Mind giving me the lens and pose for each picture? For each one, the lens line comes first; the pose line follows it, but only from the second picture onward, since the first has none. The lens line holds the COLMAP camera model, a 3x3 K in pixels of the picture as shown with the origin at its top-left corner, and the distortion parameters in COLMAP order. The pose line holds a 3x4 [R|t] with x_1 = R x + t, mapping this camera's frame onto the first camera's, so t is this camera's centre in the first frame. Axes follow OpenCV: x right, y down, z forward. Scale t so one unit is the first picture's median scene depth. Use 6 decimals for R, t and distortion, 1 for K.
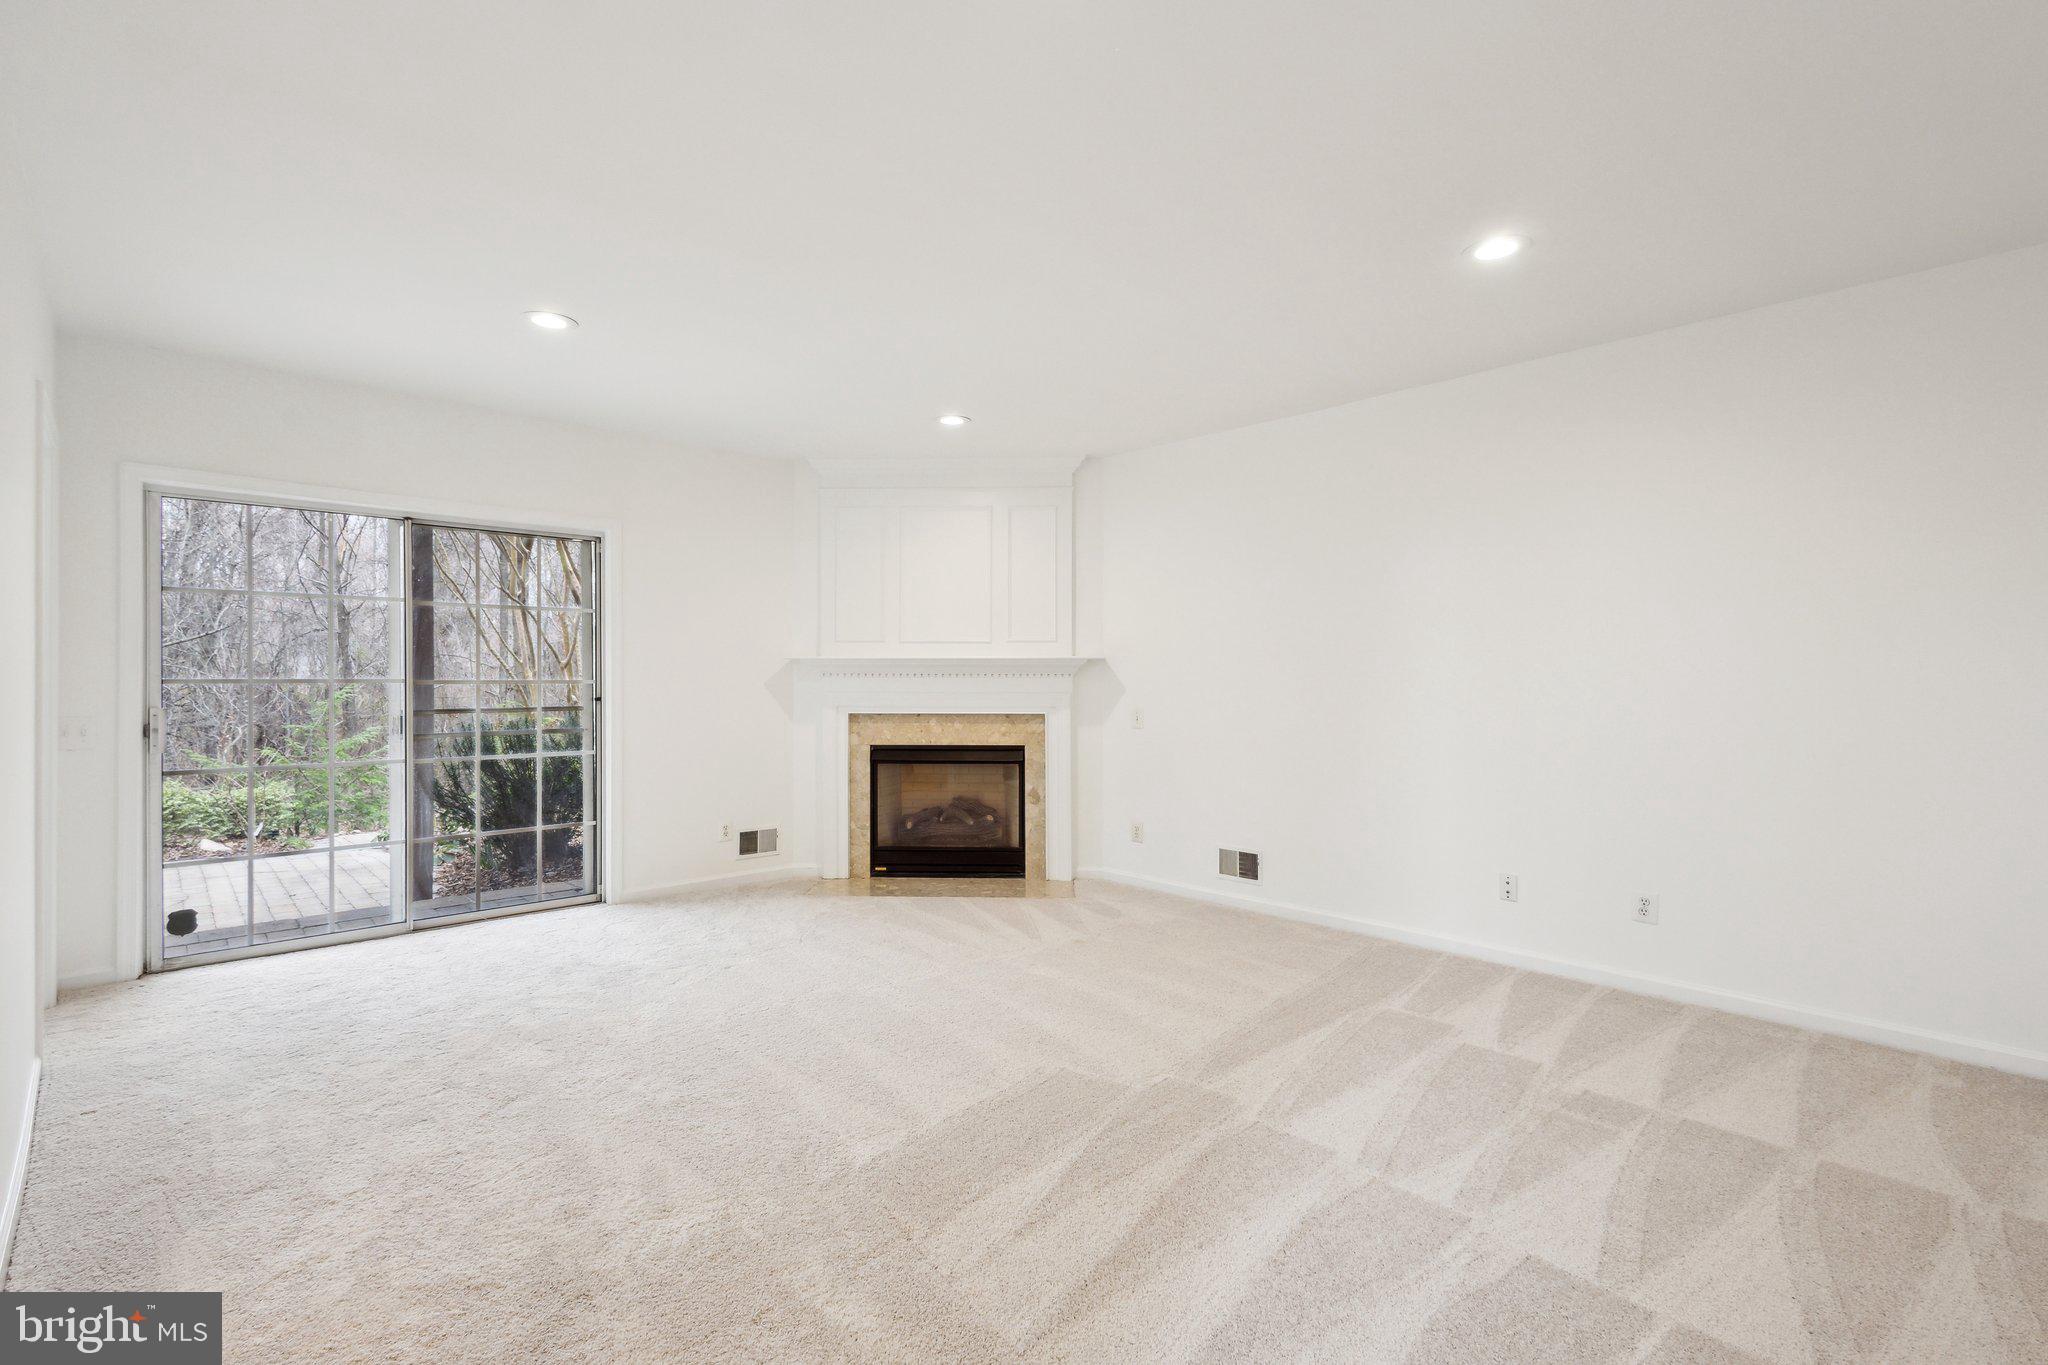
lens RADIAL K [[938.5, 0, 1017.4], [0, 938.5, 686.9], [0, 0, 1]] dist [0.017473, -0.004104]
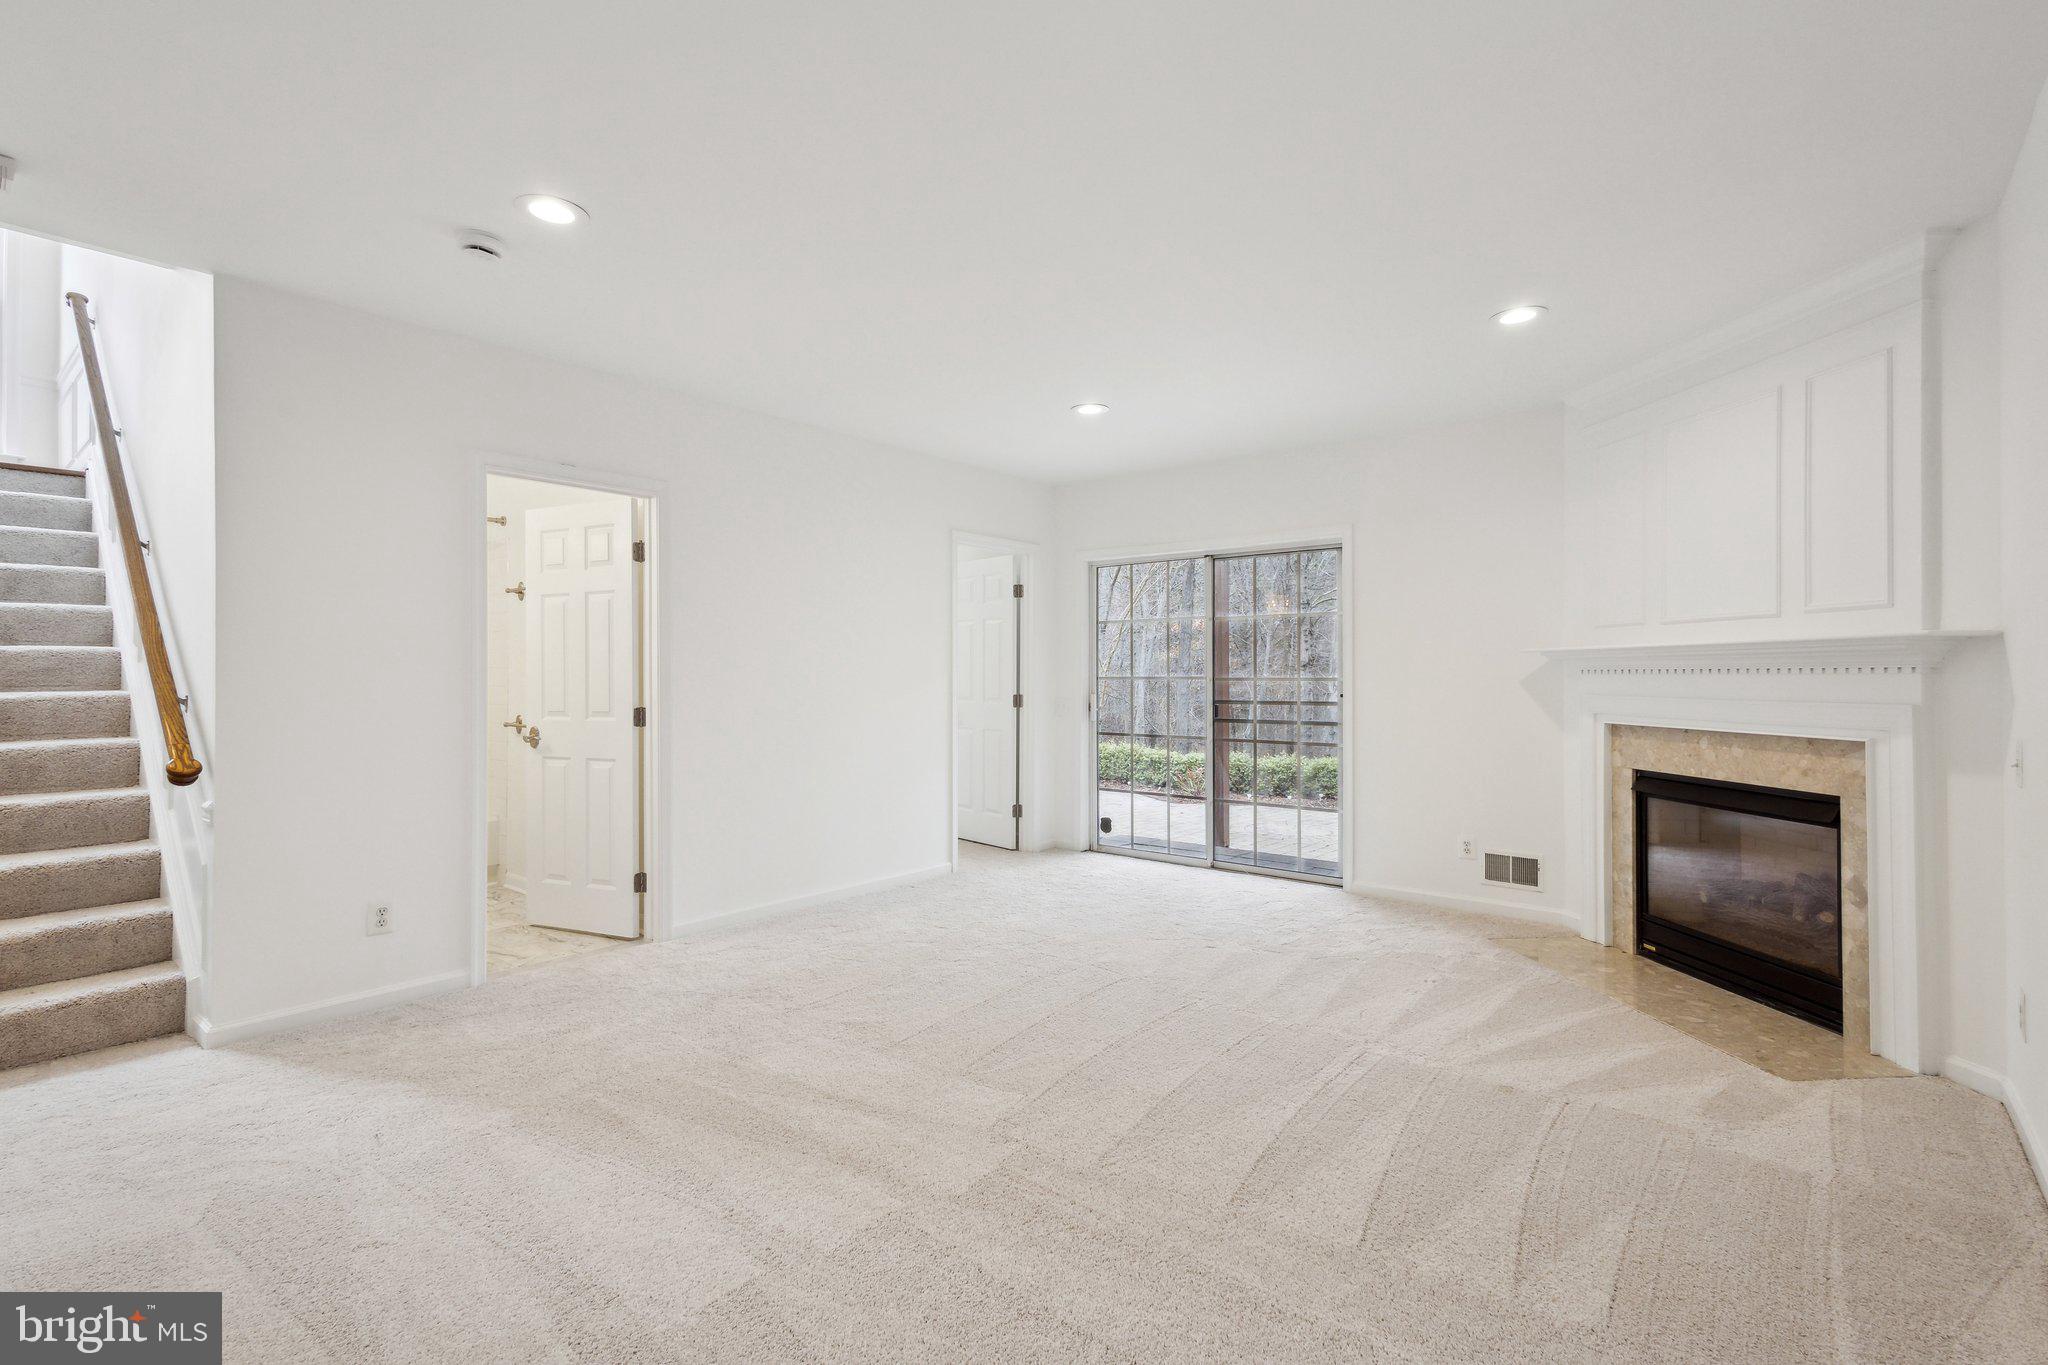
lens RADIAL K [[938.5, 0, 1024.3], [0, 938.5, 682.7], [0, 0, 1]] dist [0.017473, -0.004104]
pose [[0.137590, 0.005034, -0.990476, 0.495404], [-0.008145, 0.999959, 0.003951, -0.002936], [0.990456, 0.007524, 0.137626, 0.445024]]
